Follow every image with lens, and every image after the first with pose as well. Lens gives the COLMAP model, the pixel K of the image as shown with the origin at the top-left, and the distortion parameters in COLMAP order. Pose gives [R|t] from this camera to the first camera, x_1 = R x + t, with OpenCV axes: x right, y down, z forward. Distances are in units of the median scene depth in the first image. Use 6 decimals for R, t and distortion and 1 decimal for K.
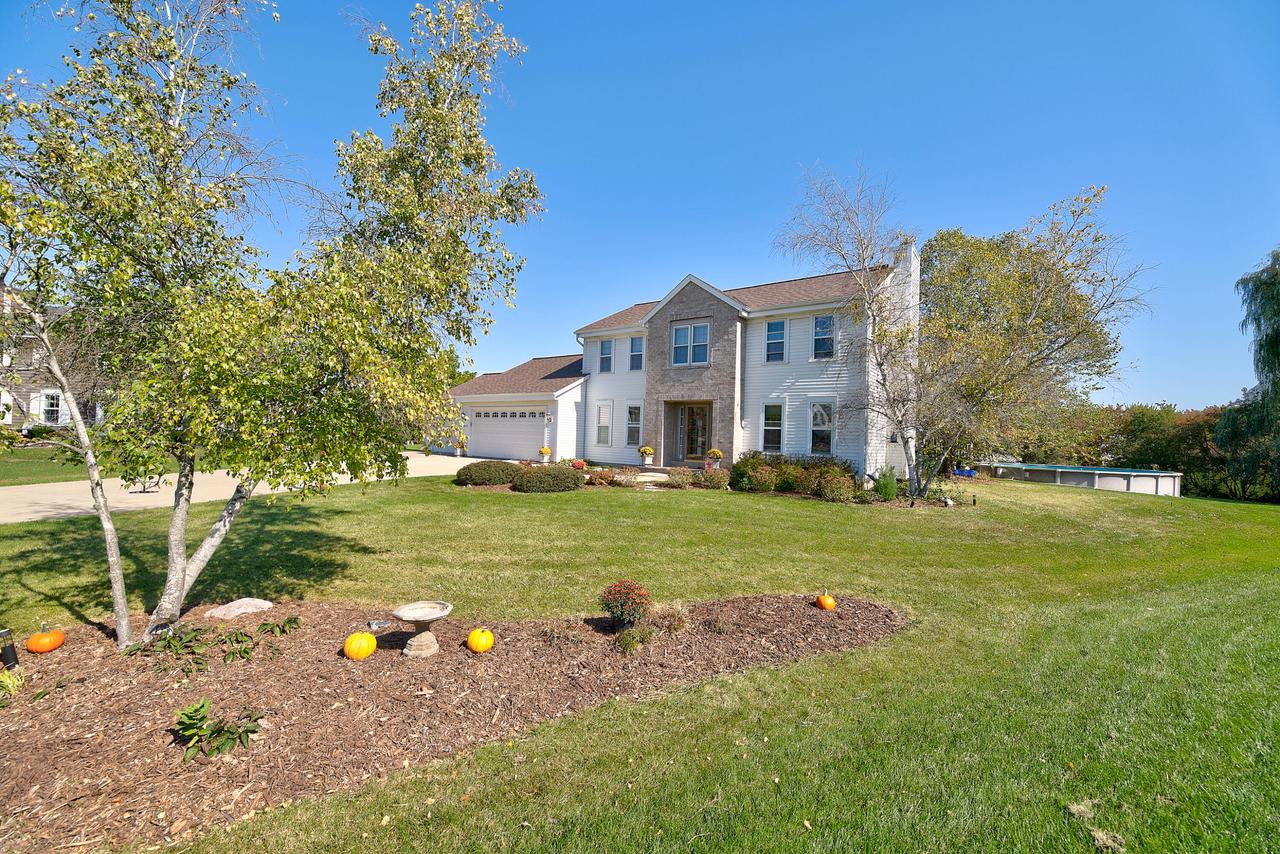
lens RADIAL K [[510.1, 0, 640.0], [0, 510.1, 427.0], [0, 0, 1]] dist [0.000489, 0.000005]
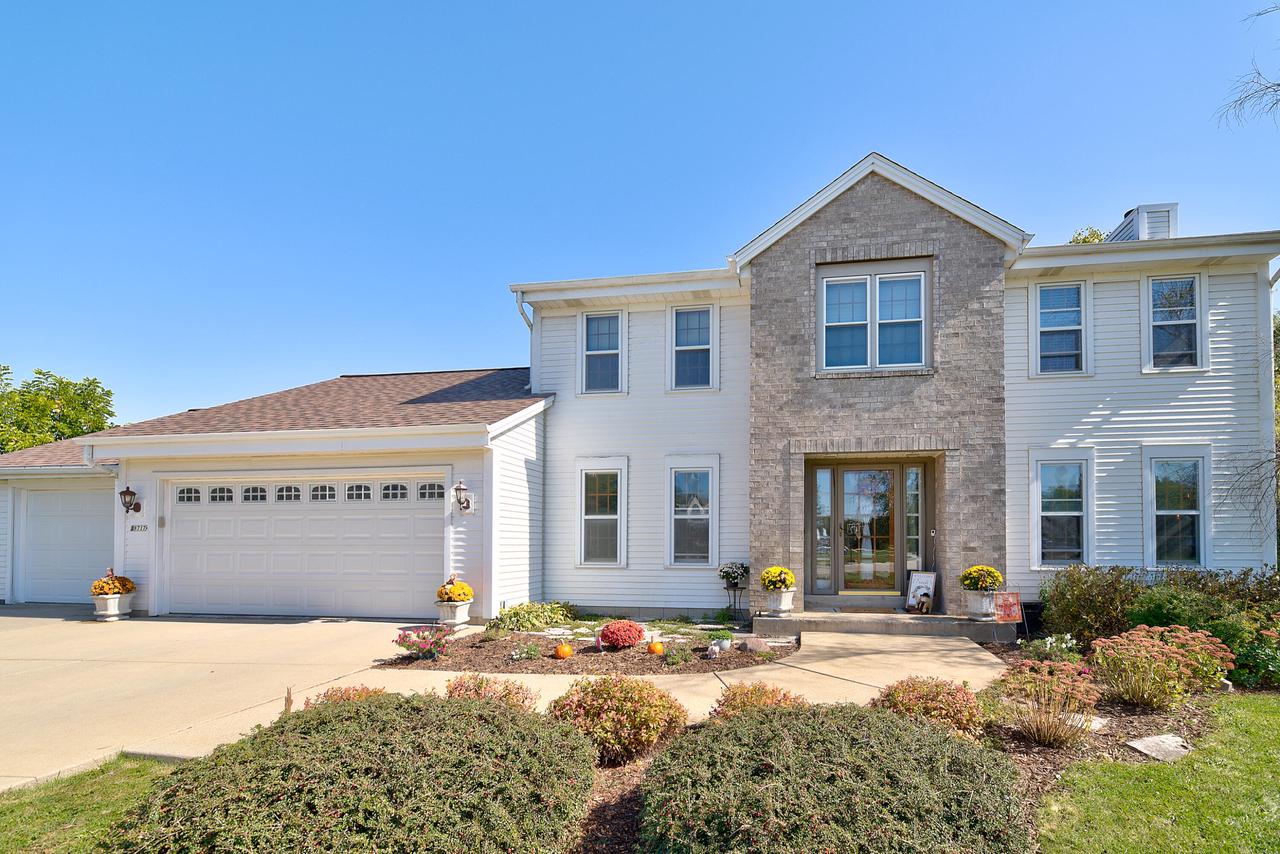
lens RADIAL K [[508.8, 0, 695.6], [0, 508.8, 534.2], [0, 0, 1]] dist [0.000004, -0.000060]
pose [[0.875199, -0.025747, 0.483078, -0.233378], [0.020891, 0.999663, 0.015431, 0.006122], [-0.483312, -0.003413, 0.875441, 0.675379]]
